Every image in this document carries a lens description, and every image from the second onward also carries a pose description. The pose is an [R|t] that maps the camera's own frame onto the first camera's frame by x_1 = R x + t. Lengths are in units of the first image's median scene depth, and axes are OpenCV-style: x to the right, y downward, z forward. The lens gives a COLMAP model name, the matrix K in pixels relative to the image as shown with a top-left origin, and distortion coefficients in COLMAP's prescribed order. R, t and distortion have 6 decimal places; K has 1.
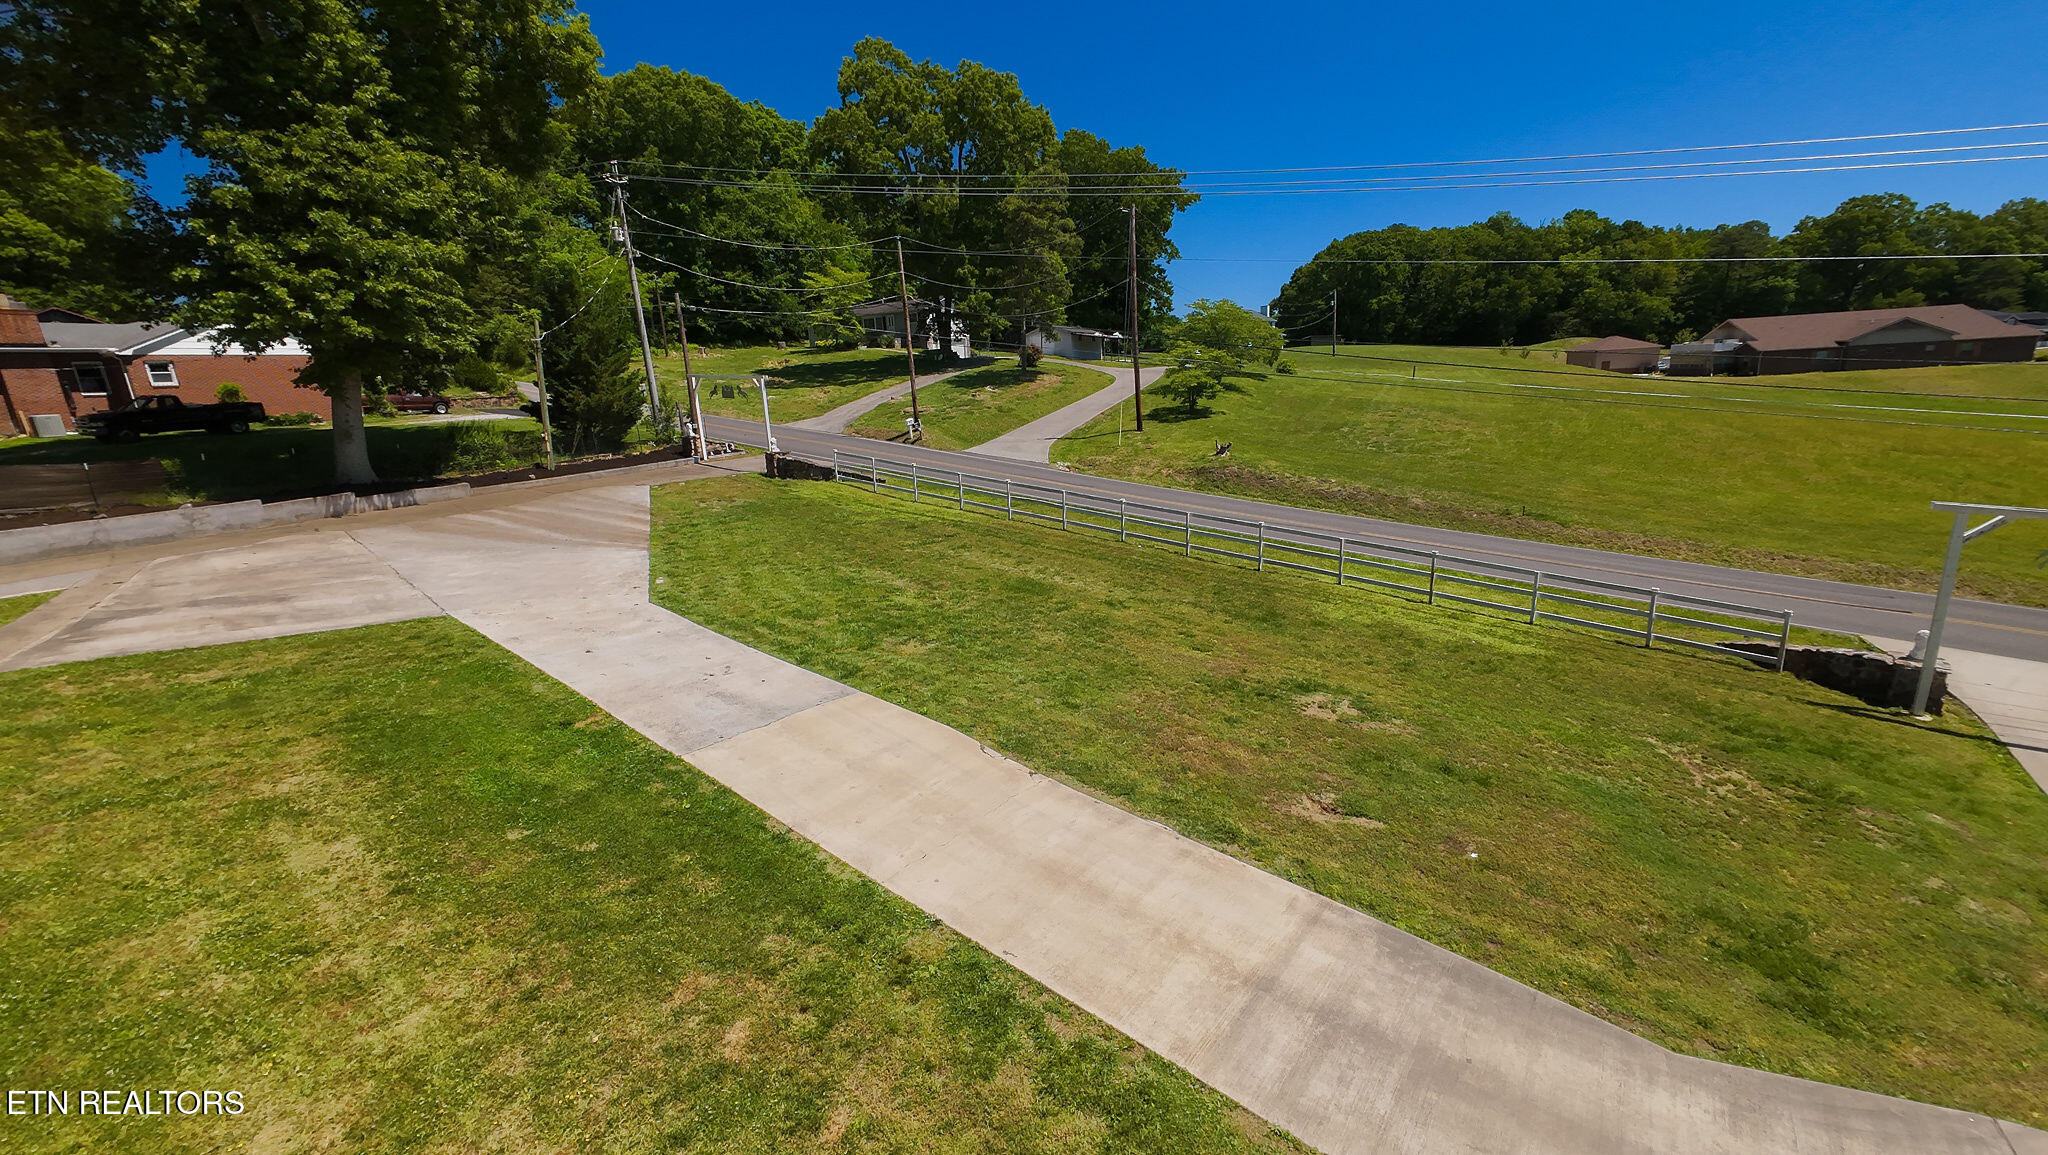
lens RADIAL K [[793.5, 0, 1020.8], [0, 793.5, 584.8], [0, 0, 1]] dist [0.000929, 0.000575]
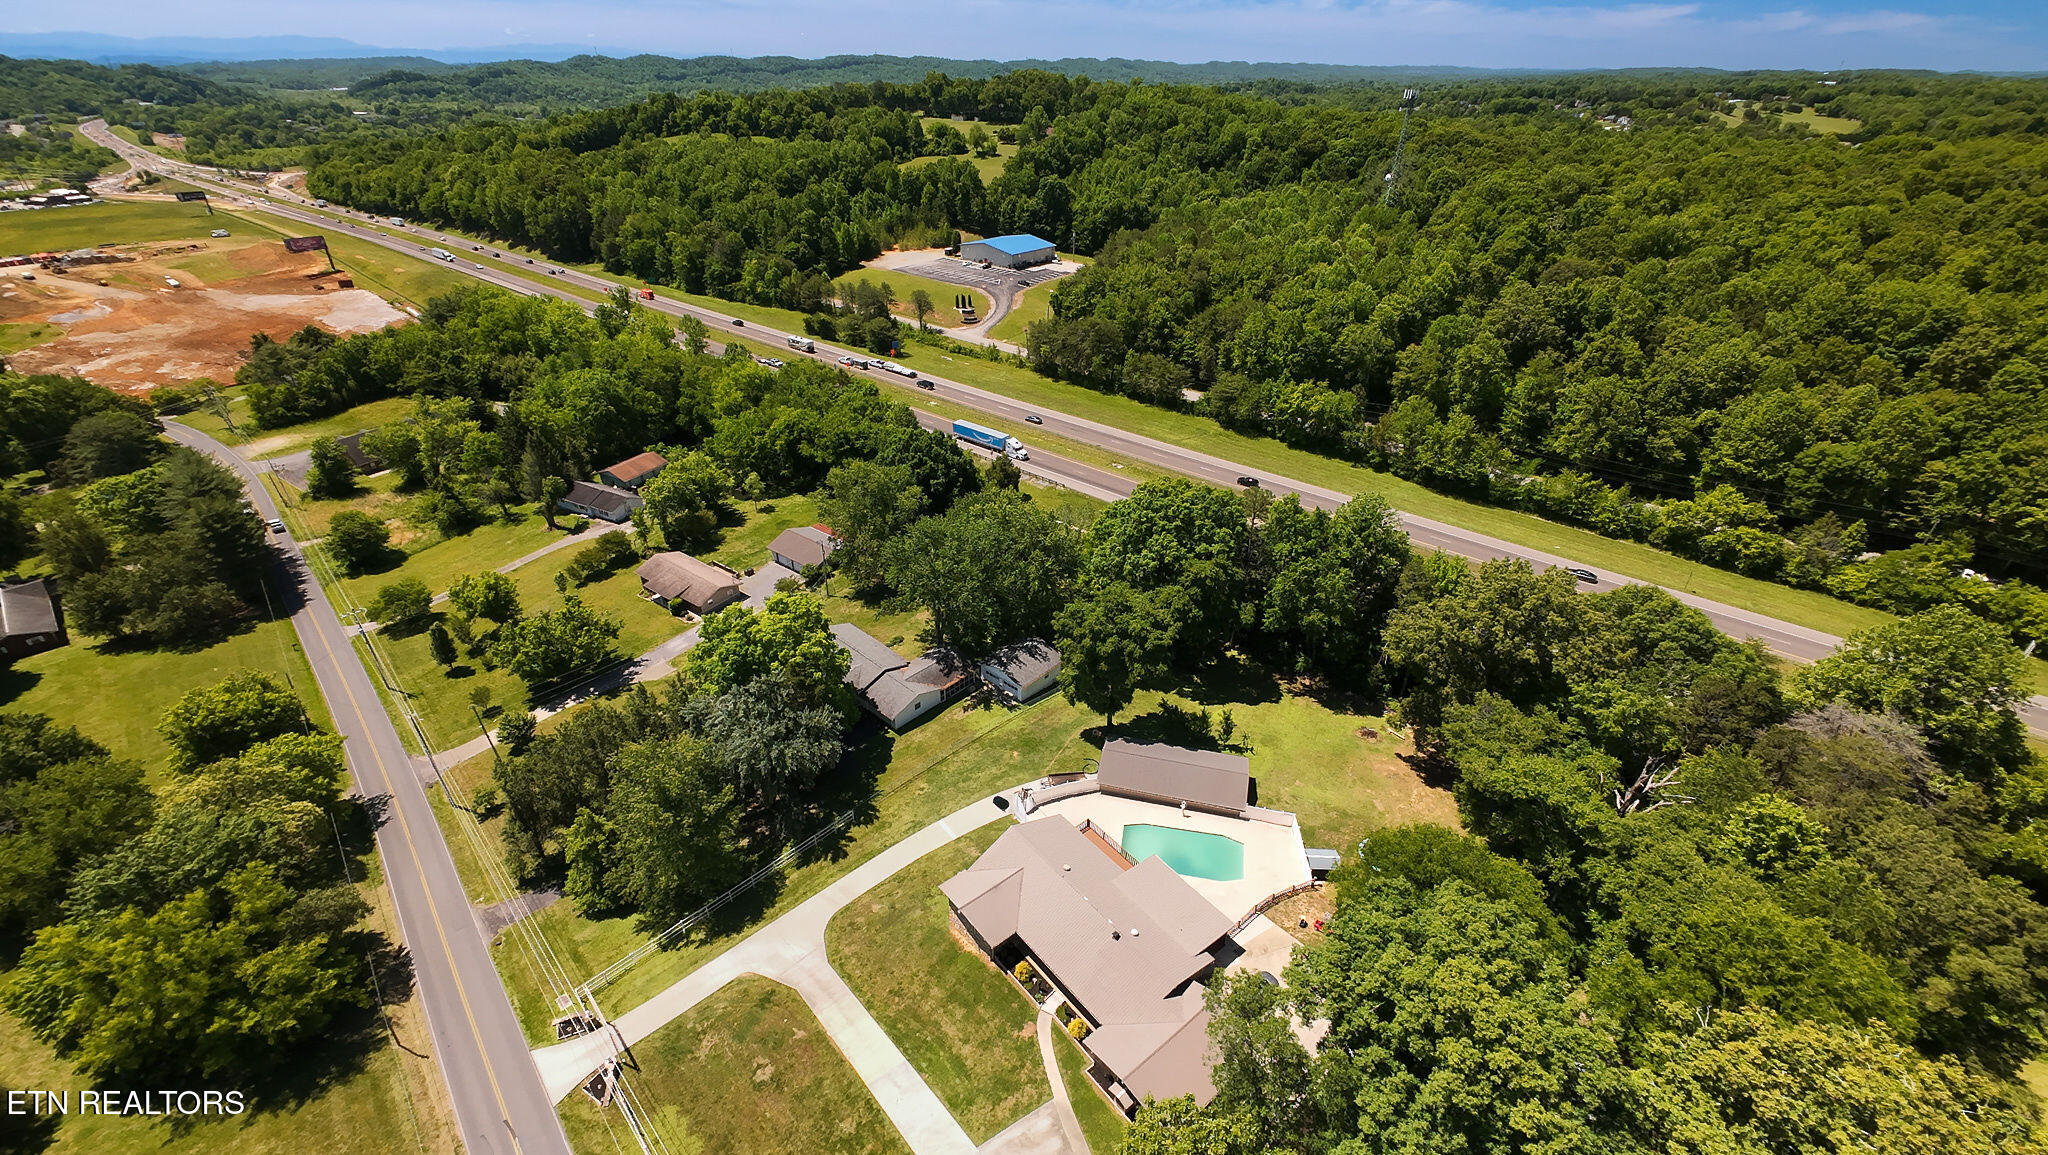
lens RADIAL K [[846.1, 0, 1035.5], [0, 846.1, 598.9], [0, 0, 1]] dist [-0.002346, 0.000132]
pose [[-0.978842, -0.058892, 0.195957, -2.254187], [0.101537, 0.691646, 0.715064, -5.966741], [-0.177644, 0.719832, -0.671032, 2.491771]]
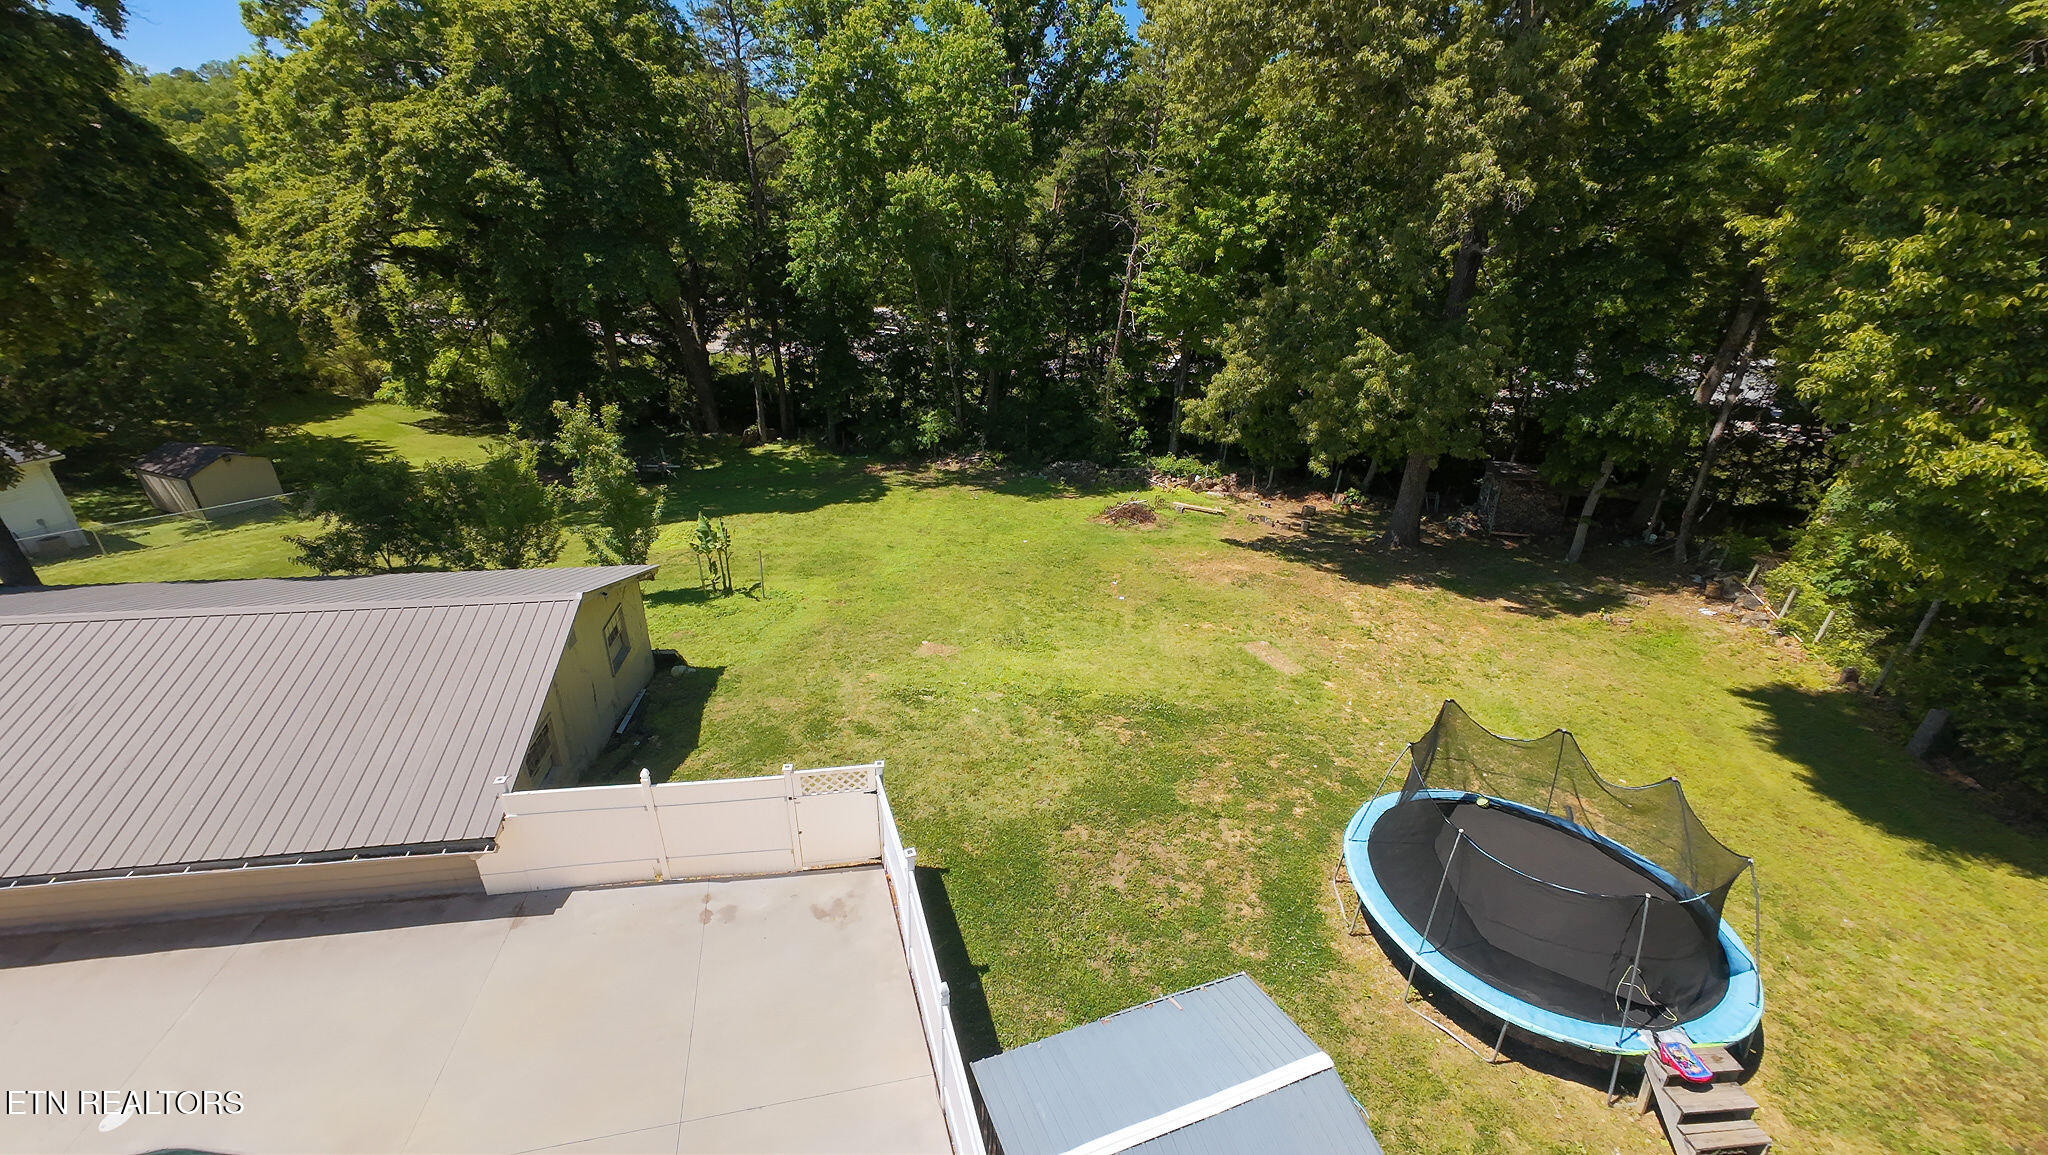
lens RADIAL K [[793.5, 0, 1016.1], [0, 793.5, 563.5], [0, 0, 1]] dist [0.000929, 0.000575]
pose [[-0.980989, 0.119113, -0.153211, -3.177550], [-0.009551, 0.758892, 0.651146, 0.184856], [0.193831, 0.640230, -0.743327, -1.017297]]
